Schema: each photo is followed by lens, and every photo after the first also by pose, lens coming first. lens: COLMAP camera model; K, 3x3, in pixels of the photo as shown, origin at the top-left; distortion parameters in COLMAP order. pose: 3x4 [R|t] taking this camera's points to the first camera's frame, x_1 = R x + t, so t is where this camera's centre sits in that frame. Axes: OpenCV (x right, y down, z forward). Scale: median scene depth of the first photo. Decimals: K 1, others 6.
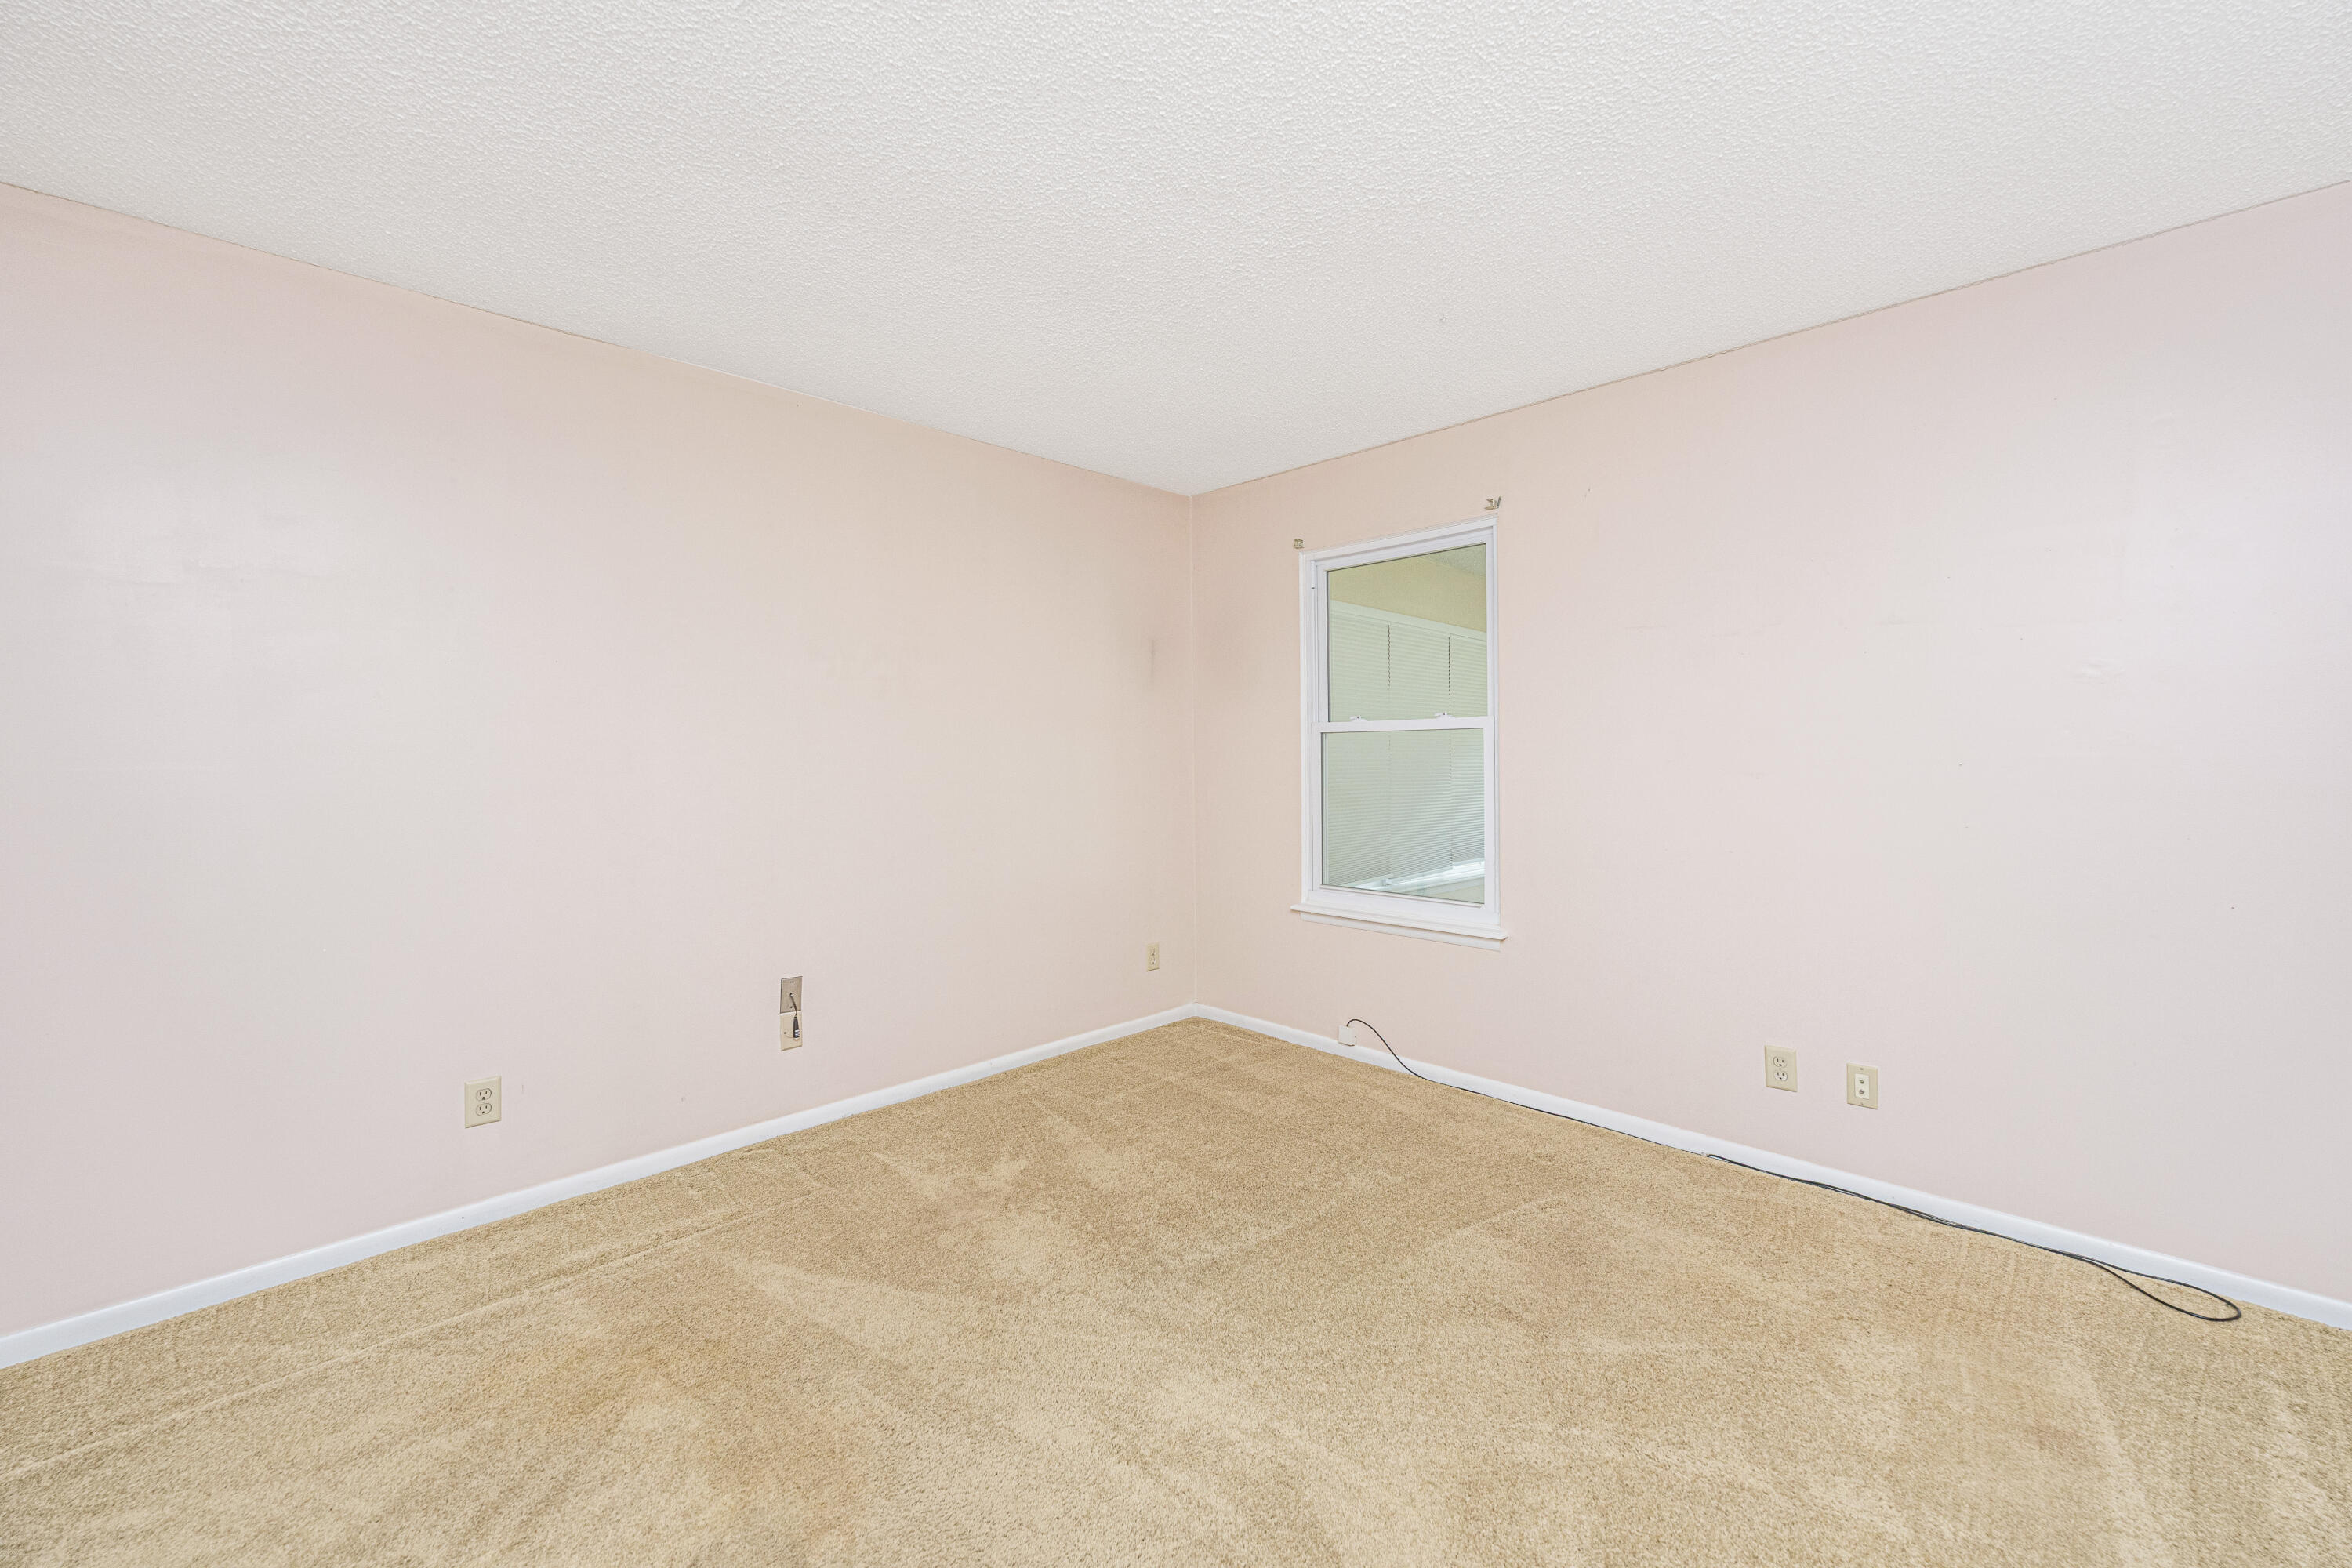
lens RADIAL K [[946.3, 0, 1176.4], [0, 946.3, 775.5], [0, 0, 1]] dist [-0.001544, 0.000605]
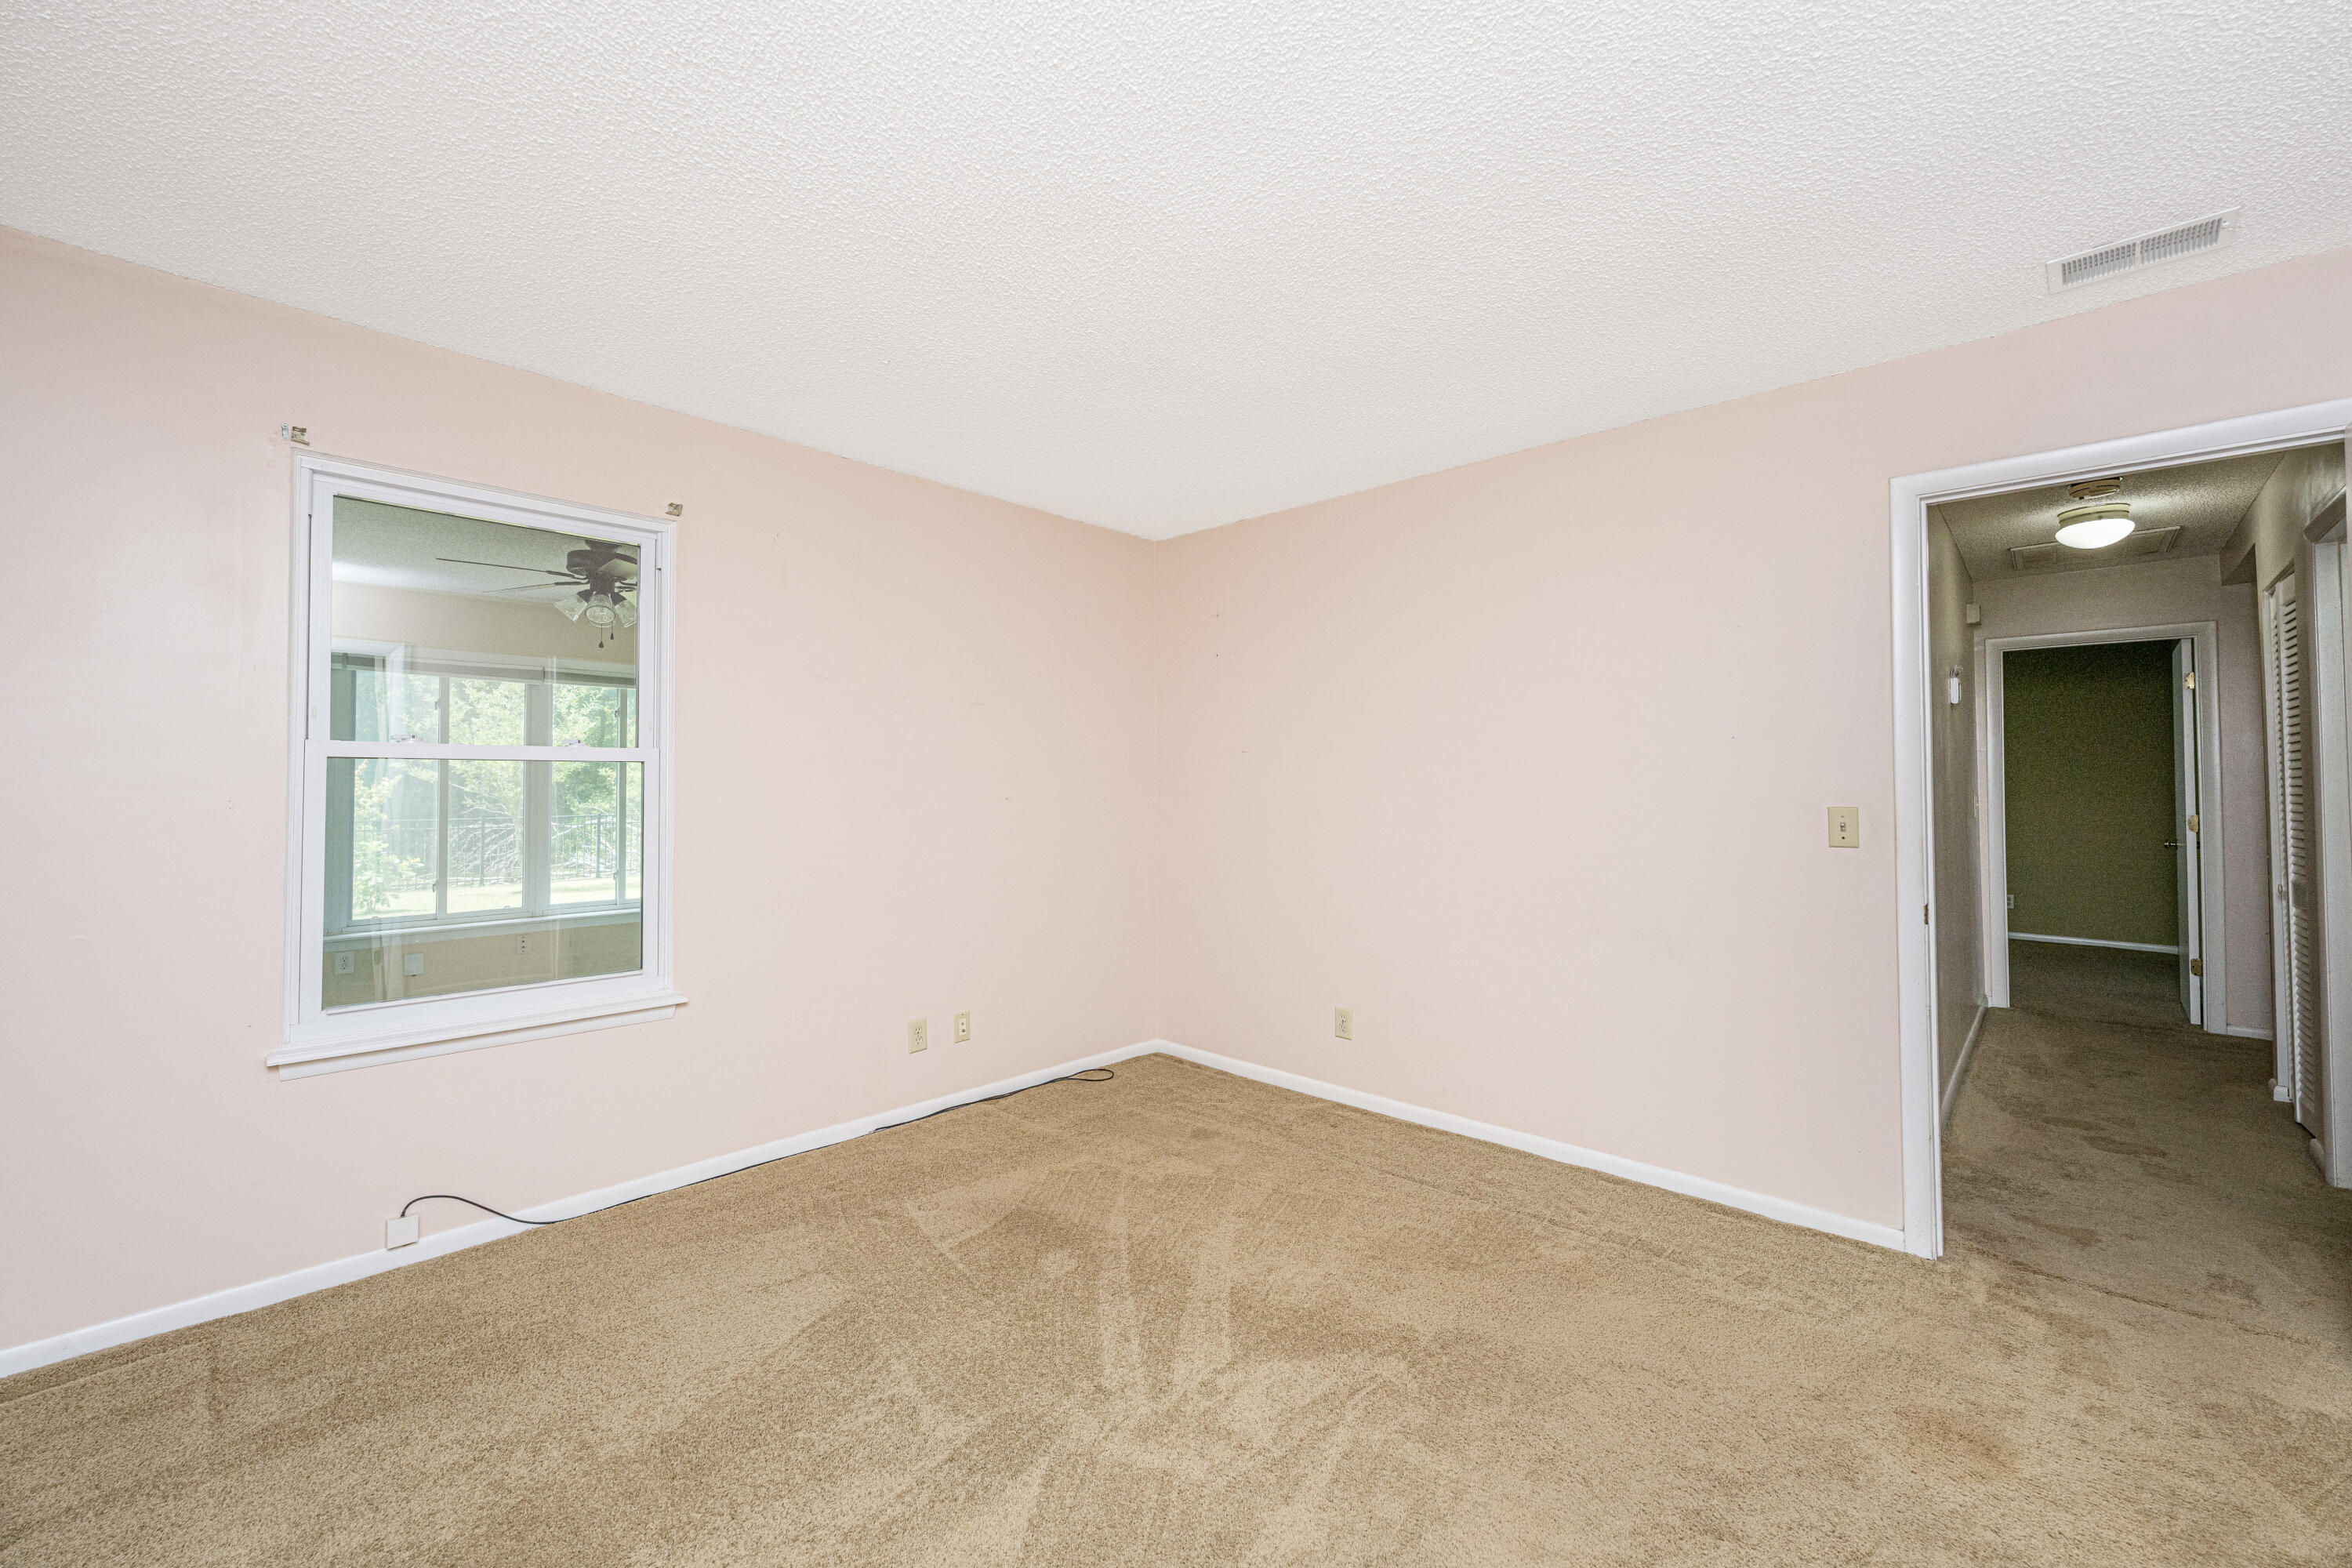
lens RADIAL K [[946.3, 0, 1177.3], [0, 946.3, 768.0], [0, 0, 1]] dist [-0.001544, 0.000605]
pose [[-0.035351, 0.022474, 0.999122, -0.675898], [0.021622, 0.999530, -0.021719, -0.019865], [-0.999141, 0.020835, -0.035820, 0.685117]]
